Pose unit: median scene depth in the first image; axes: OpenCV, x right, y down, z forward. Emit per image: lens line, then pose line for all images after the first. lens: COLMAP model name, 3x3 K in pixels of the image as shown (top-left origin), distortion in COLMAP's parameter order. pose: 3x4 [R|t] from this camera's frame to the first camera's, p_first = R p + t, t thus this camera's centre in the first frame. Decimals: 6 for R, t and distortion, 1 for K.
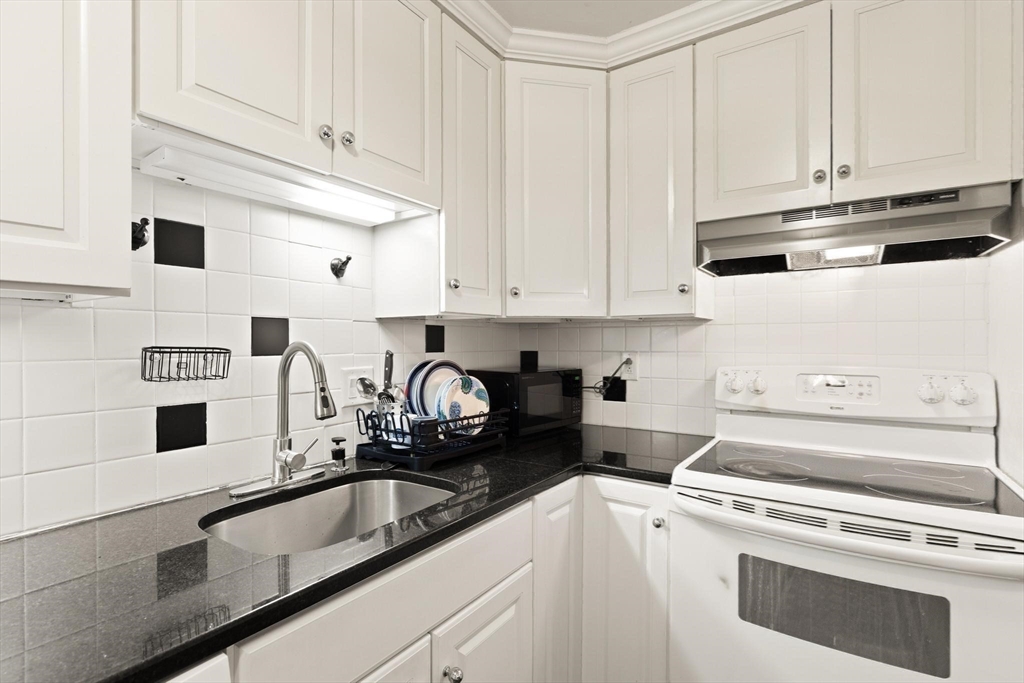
lens RADIAL K [[483.8, 0, 515.9], [0, 483.8, 344.9], [0, 0, 1]] dist [0.000626, -0.000464]
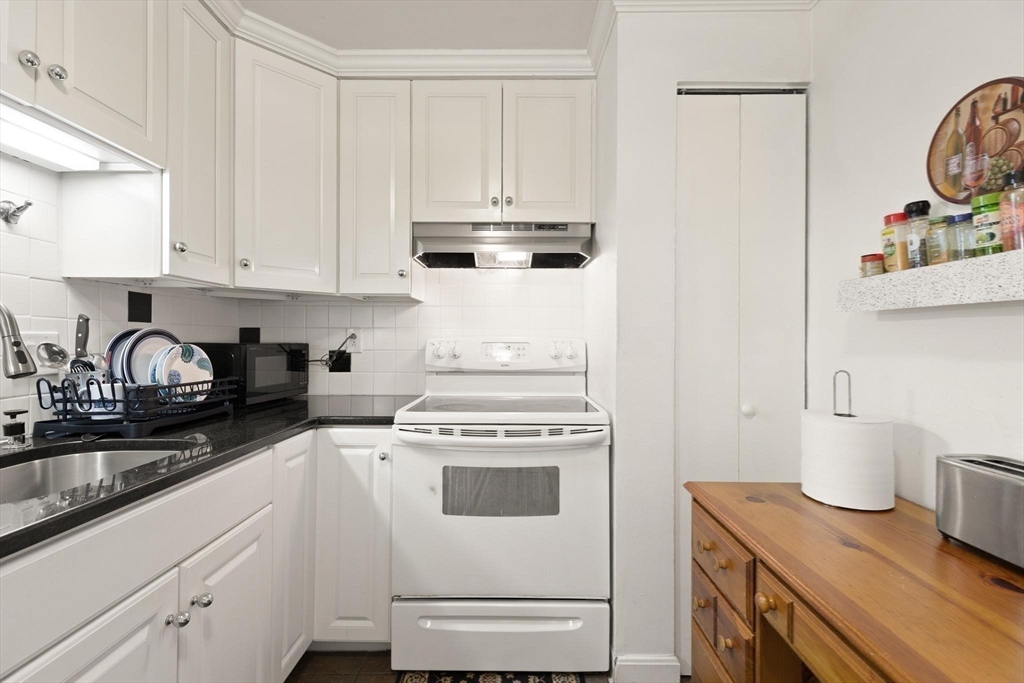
lens RADIAL K [[483.8, 0, 515.9], [0, 483.8, 344.9], [0, 0, 1]] dist [0.000626, -0.000464]
pose [[0.831191, 0.006560, 0.555949, -0.105680], [-0.003066, 0.999969, -0.007215, 0.079250], [-0.555979, 0.004293, 0.831185, -0.205076]]
